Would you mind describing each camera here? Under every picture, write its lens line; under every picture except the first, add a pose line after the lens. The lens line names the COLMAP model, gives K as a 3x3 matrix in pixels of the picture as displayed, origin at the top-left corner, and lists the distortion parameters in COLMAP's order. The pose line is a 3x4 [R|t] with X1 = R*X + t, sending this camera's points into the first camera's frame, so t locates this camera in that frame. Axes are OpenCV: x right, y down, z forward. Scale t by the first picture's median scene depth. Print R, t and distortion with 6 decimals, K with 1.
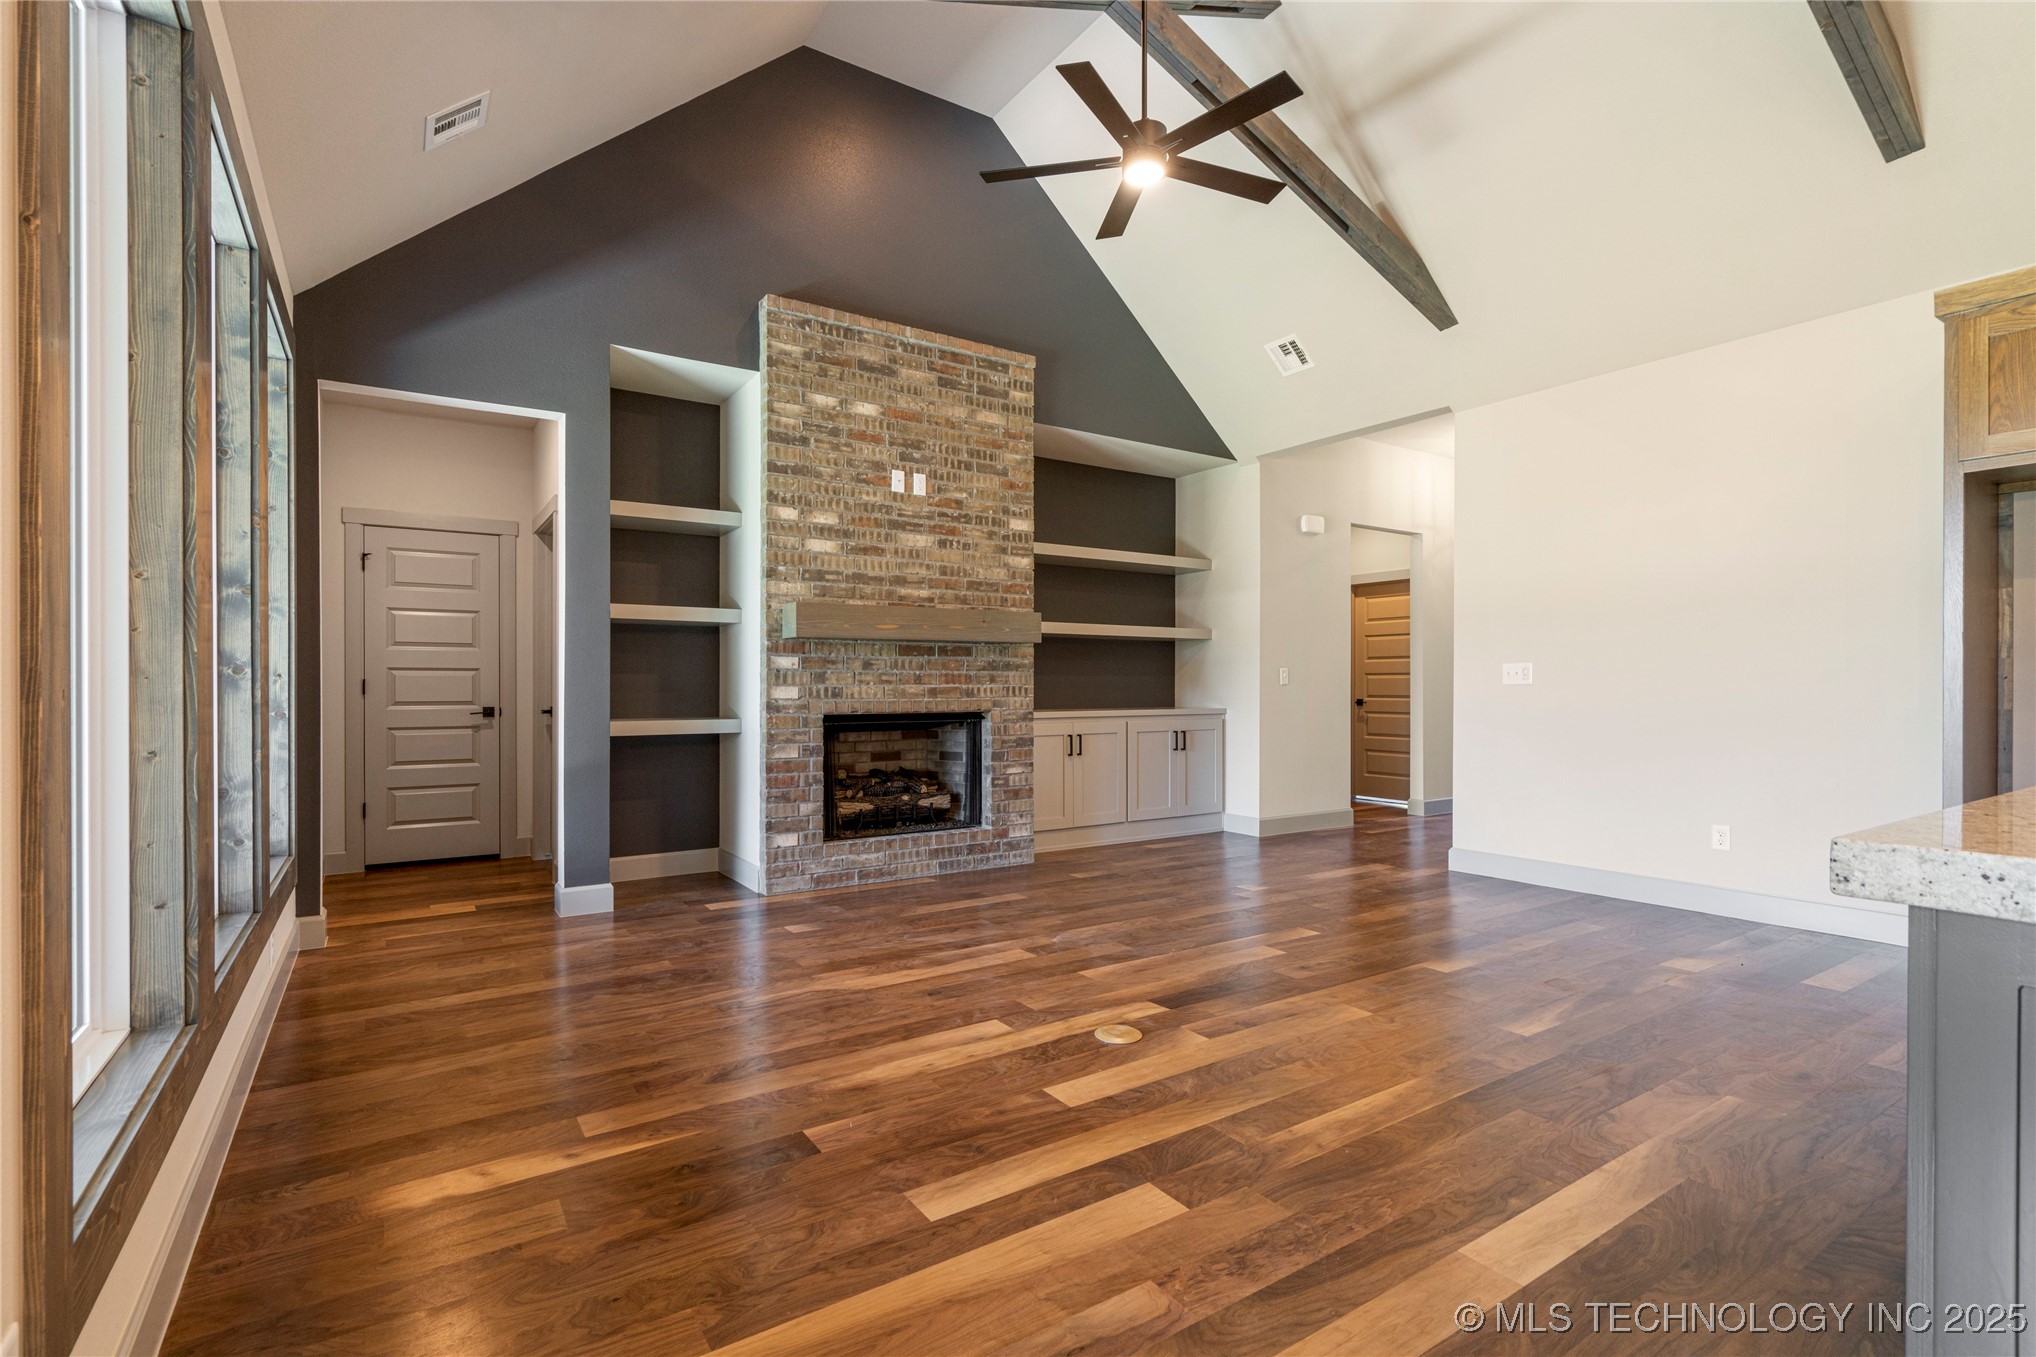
lens RADIAL K [[945.5, 0, 1003.3], [0, 945.5, 688.1], [0, 0, 1]] dist [-0.001119, 0.000224]
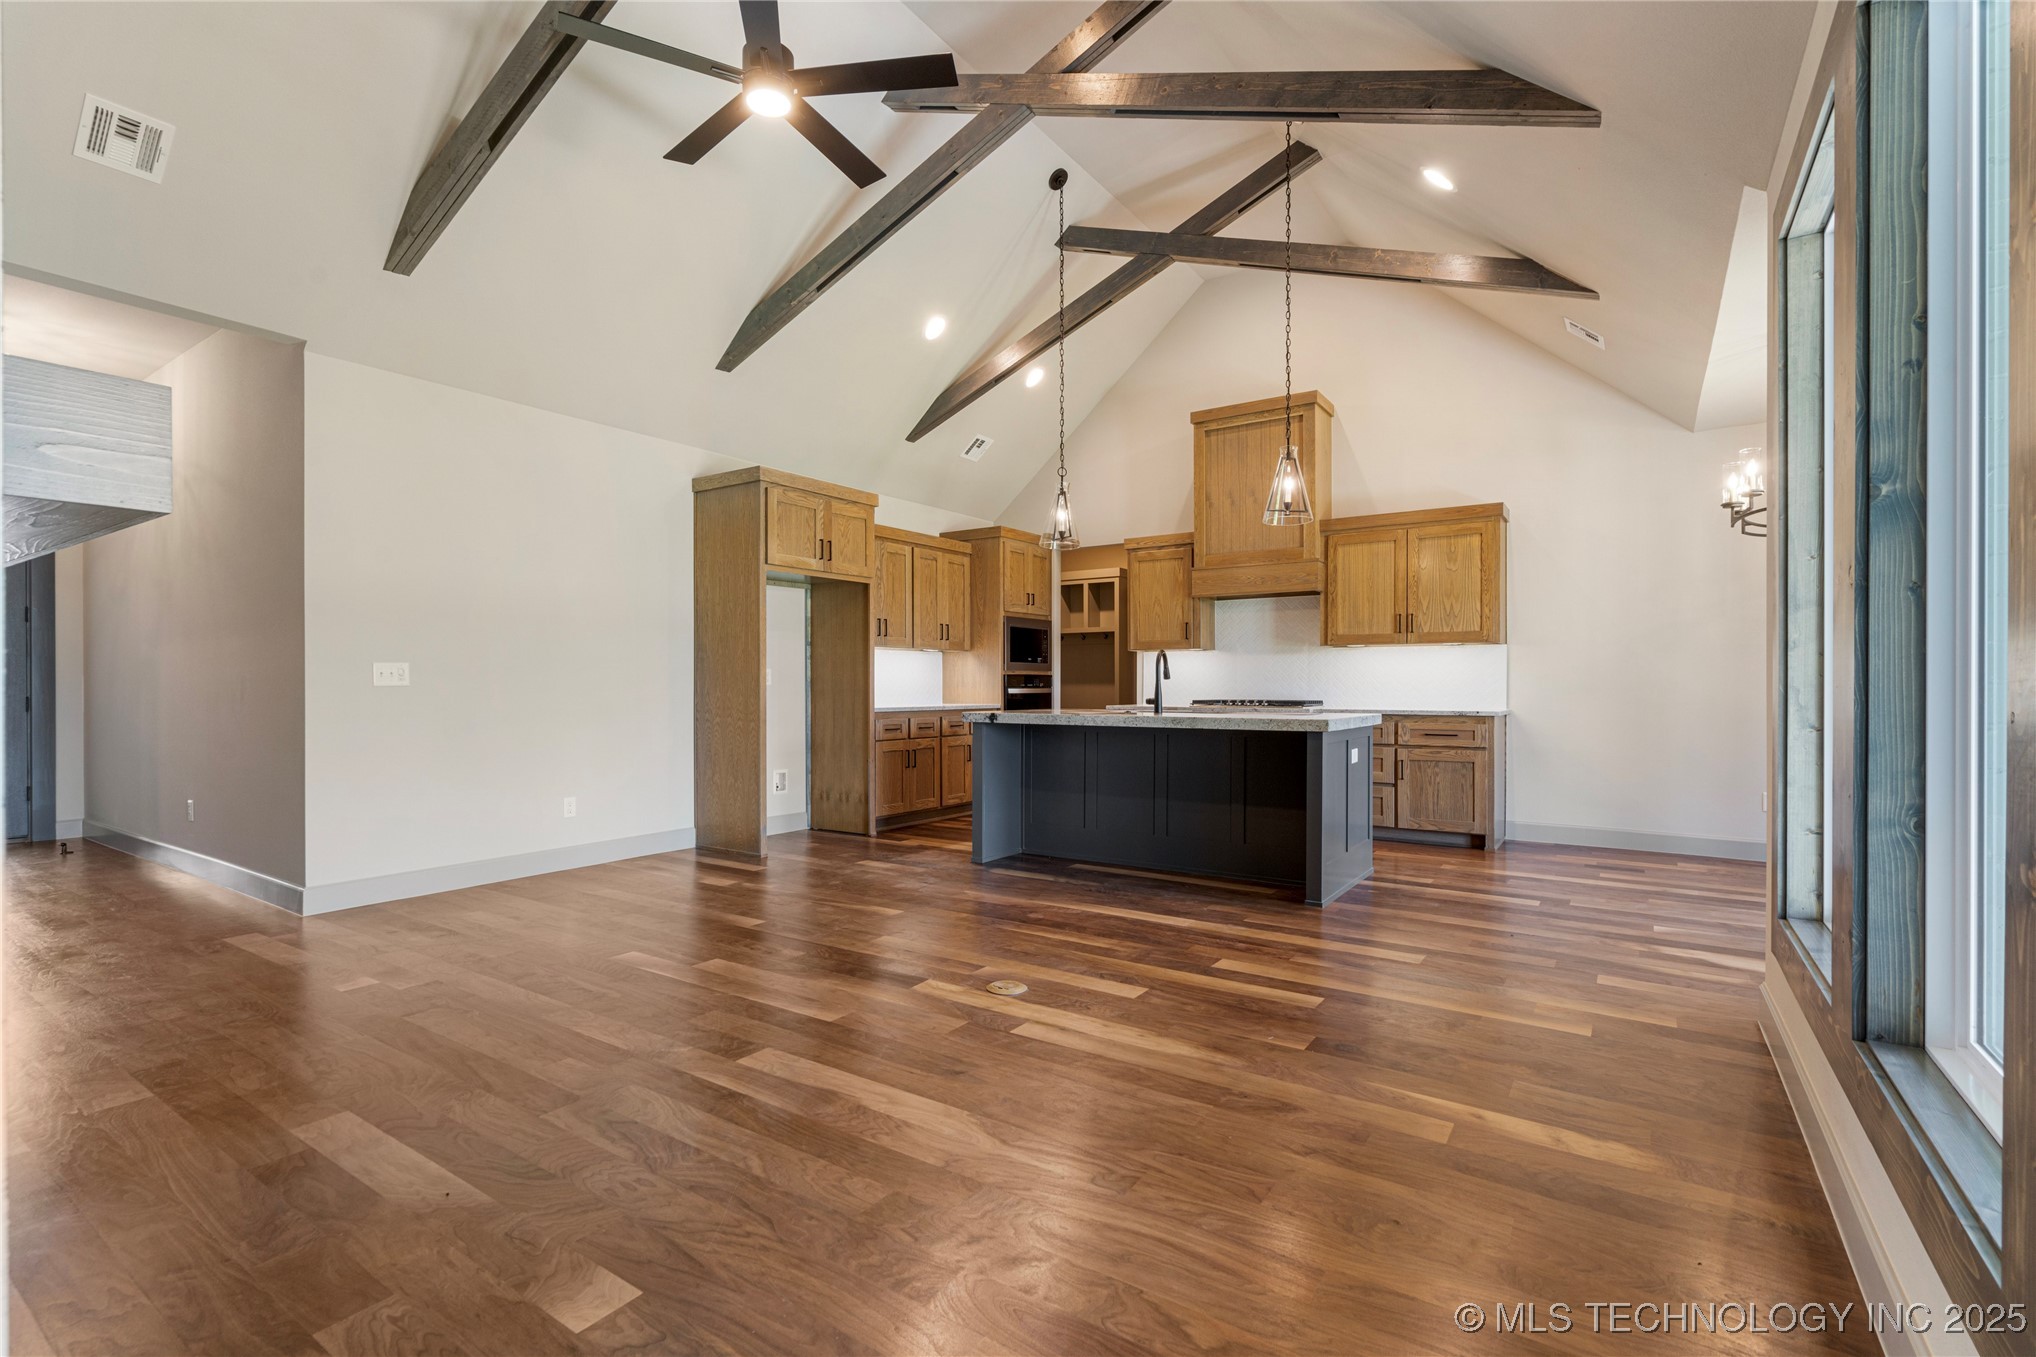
lens RADIAL K [[928.6, 0, 1002.9], [0, 928.6, 688.4], [0, 0, 1]] dist [-0.001722, 0.000256]
pose [[-0.382376, -0.001418, 0.924006, -0.521364], [0.003195, 0.999991, 0.002857, -0.002323], [-0.924001, 0.004045, -0.382368, 0.807232]]
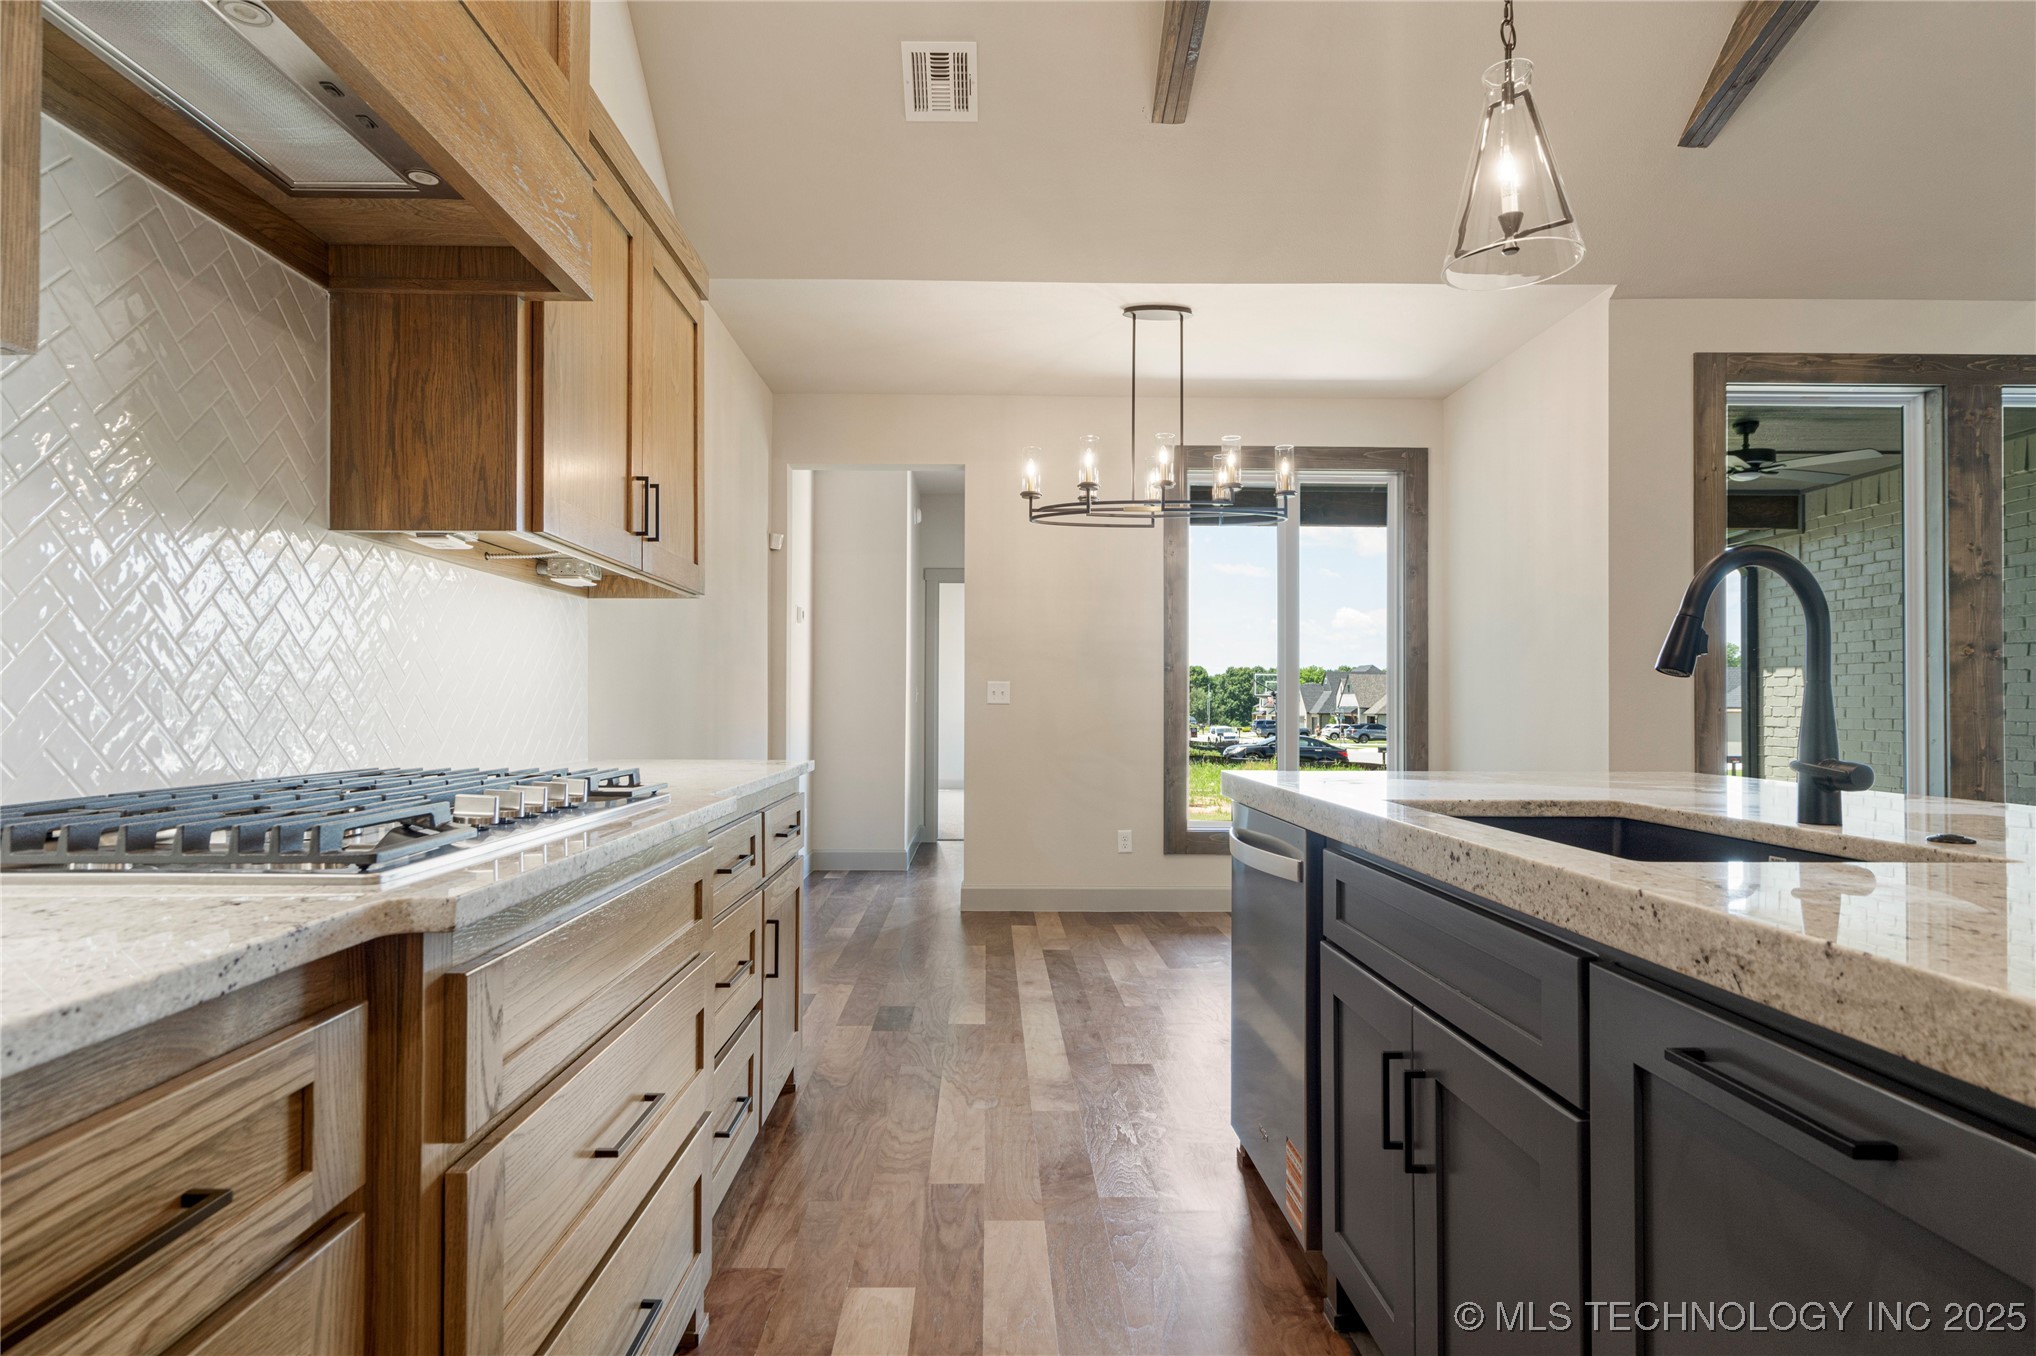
lens RADIAL K [[1096.0, 0, 1005.0], [0, 1096.0, 686.5], [0, 0, 1]] dist [0.011607, -0.000566]
pose [[-0.529892, -0.012463, -0.847973, 0.782983], [-0.004870, 0.999920, -0.011653, -0.002229], [0.848051, -0.002045, -0.529911, 0.195958]]
